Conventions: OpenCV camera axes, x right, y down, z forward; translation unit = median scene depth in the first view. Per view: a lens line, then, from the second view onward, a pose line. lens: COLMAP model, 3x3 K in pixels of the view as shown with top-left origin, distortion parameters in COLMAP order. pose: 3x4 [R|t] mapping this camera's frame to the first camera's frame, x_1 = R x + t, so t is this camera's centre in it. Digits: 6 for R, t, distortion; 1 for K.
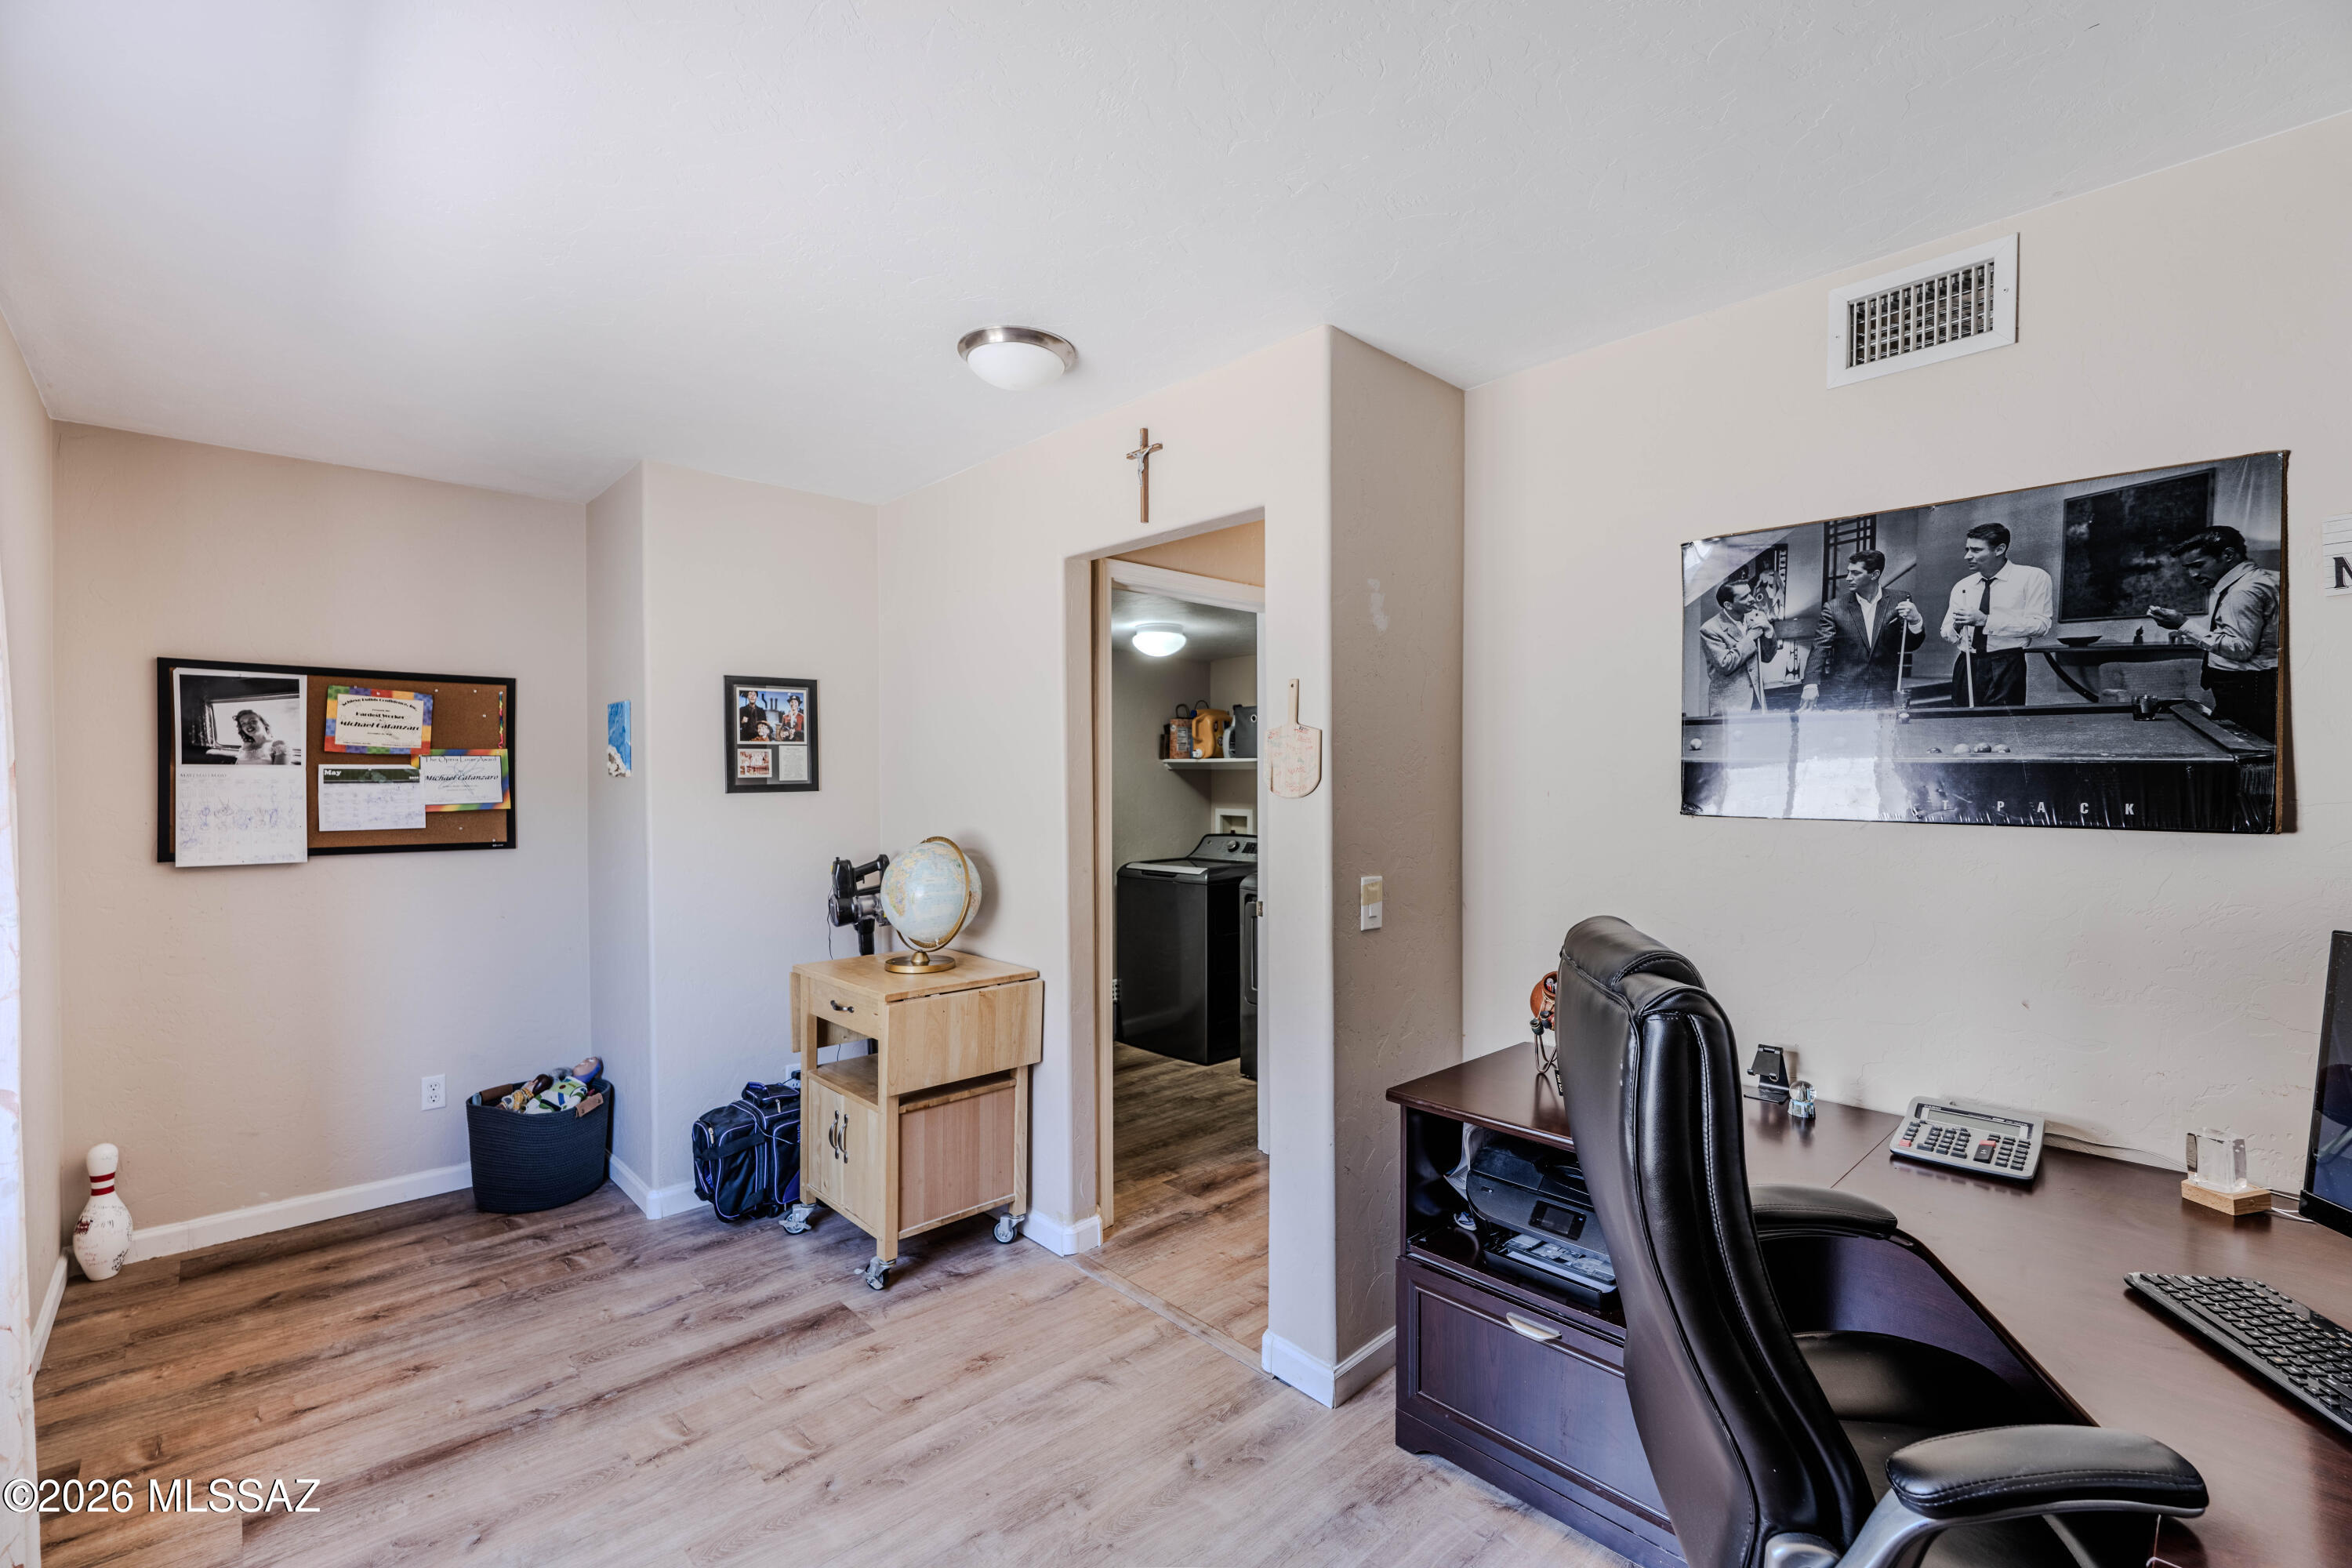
lens RADIAL K [[1028.3, 0, 1174.0], [0, 1028.3, 787.8], [0, 0, 1]] dist [-0.004155, -0.000105]
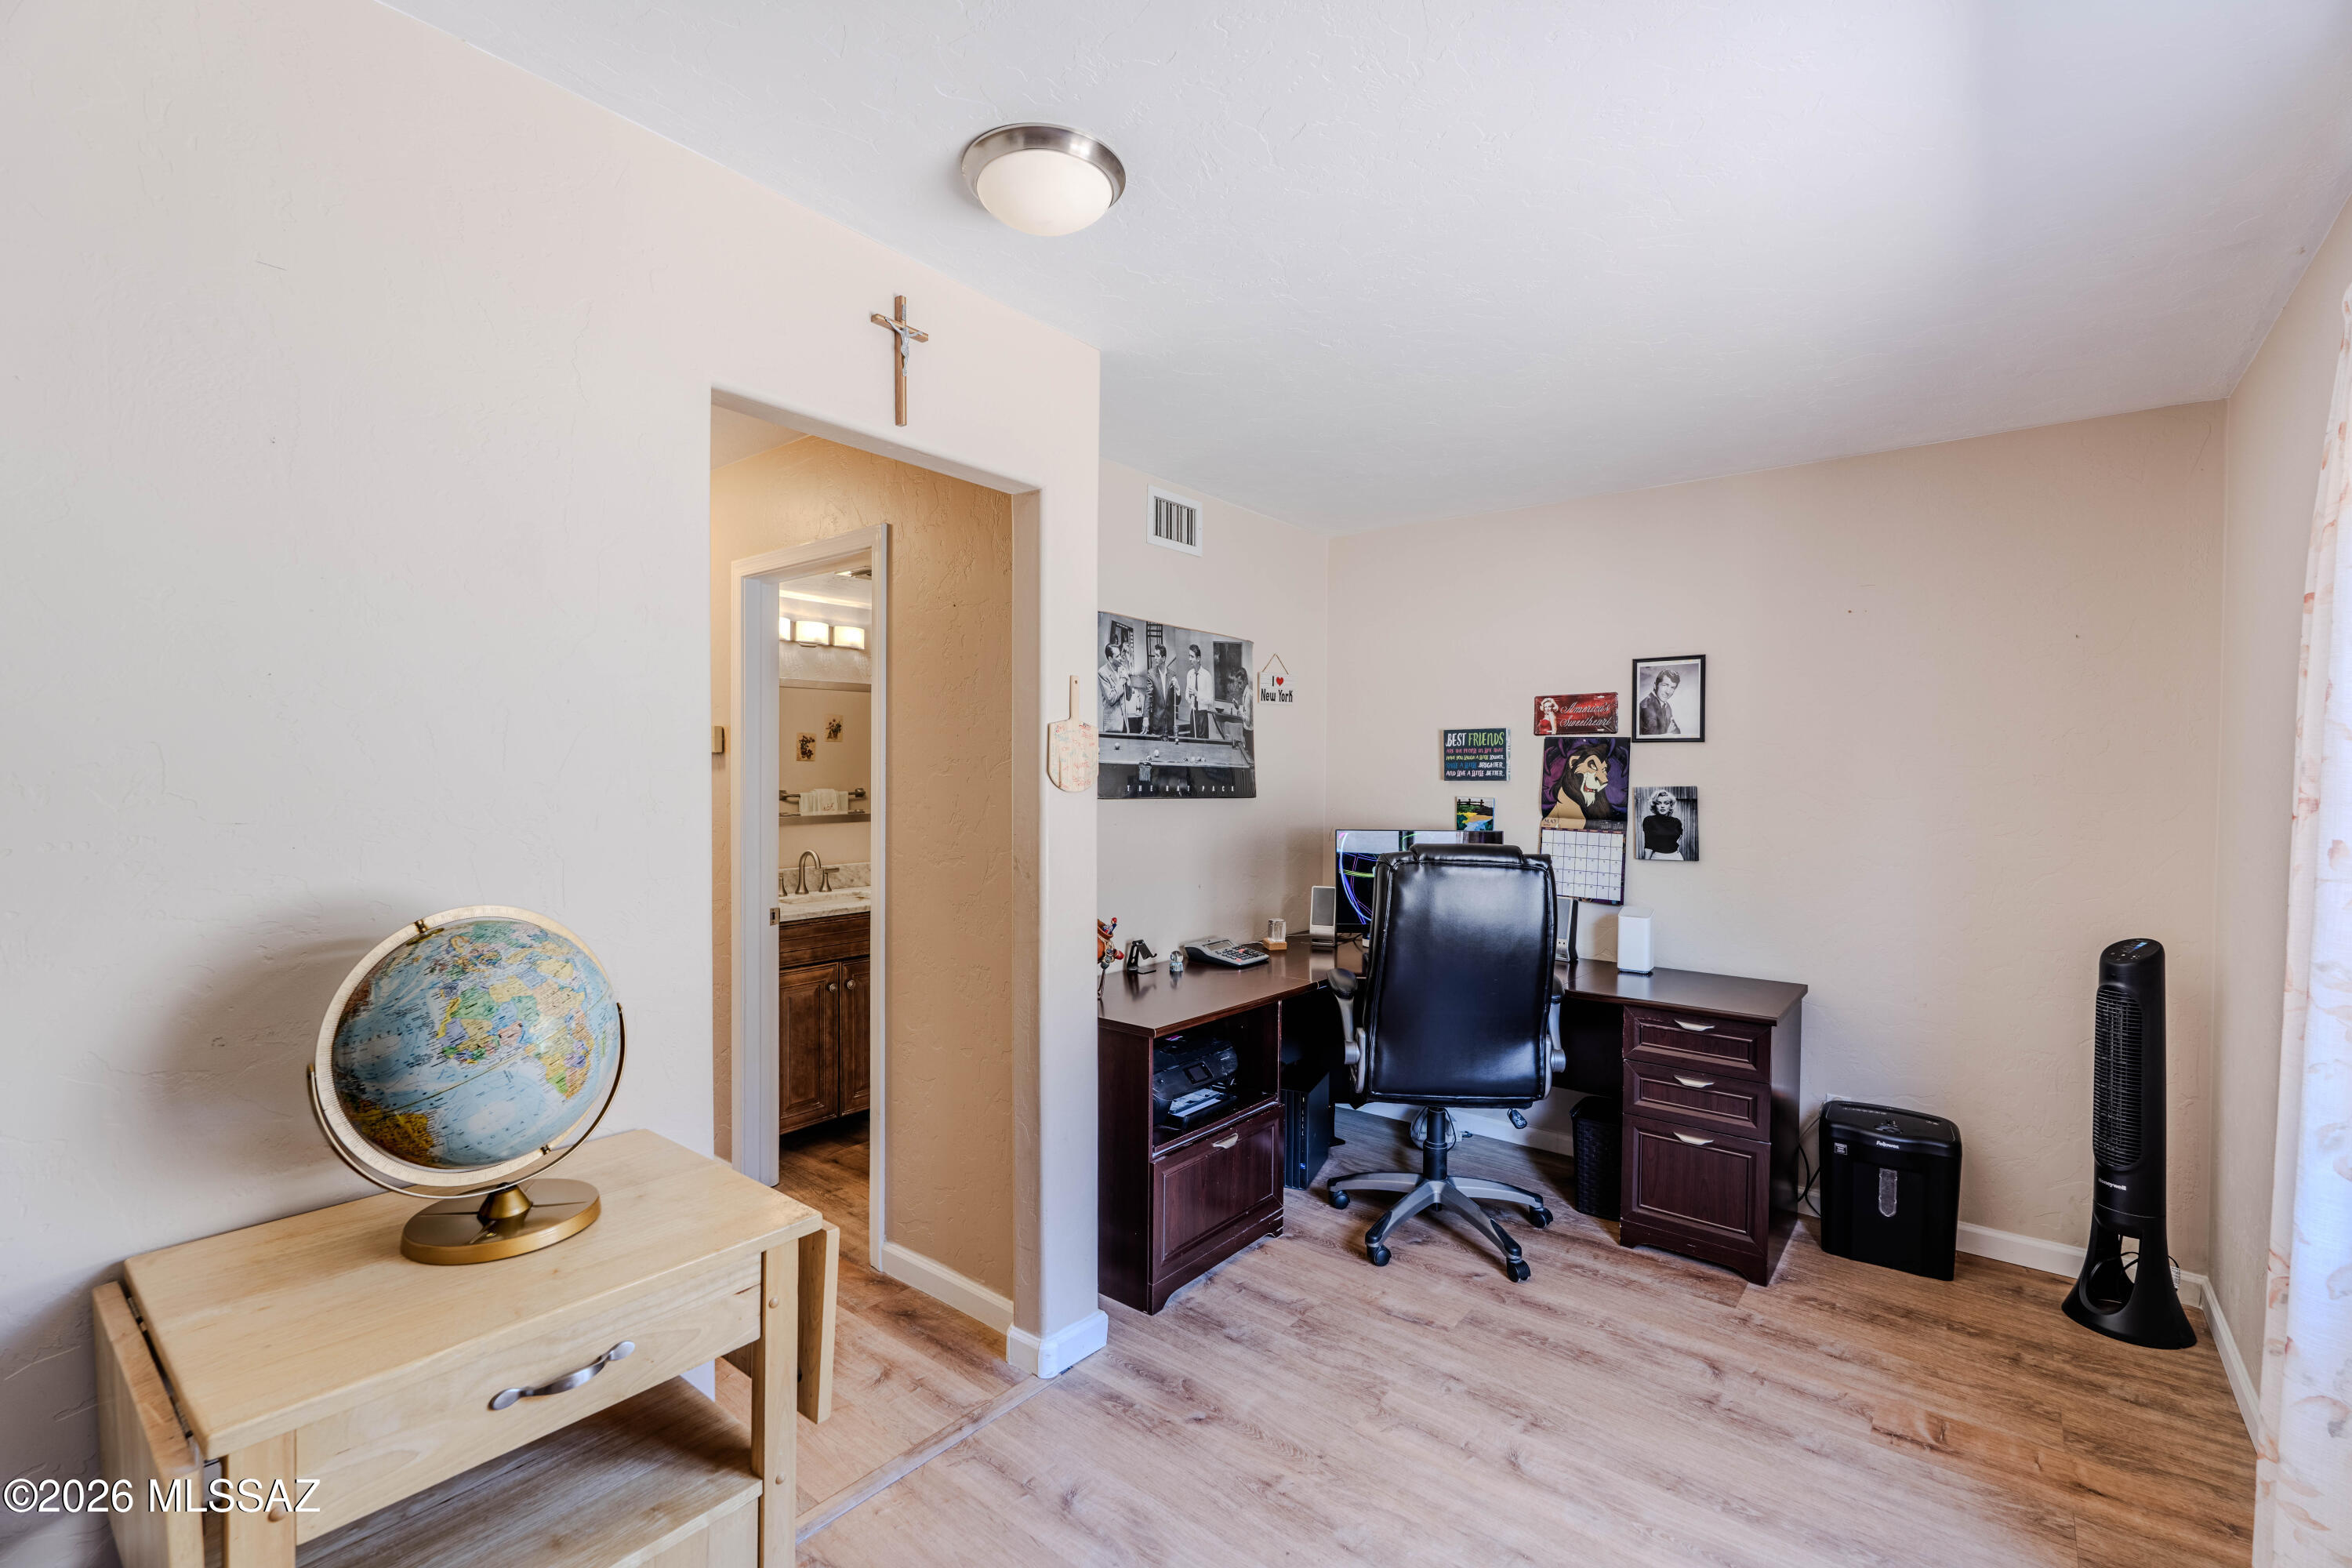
lens RADIAL K [[1028.3, 0, 1174.0], [0, 1028.3, 787.8], [0, 0, 1]] dist [-0.004155, -0.000105]
pose [[-0.143697, -0.014253, 0.989519, -1.073793], [-0.000801, 0.999898, 0.014286, -0.011158], [-0.989621, 0.001261, -0.143693, 1.239369]]
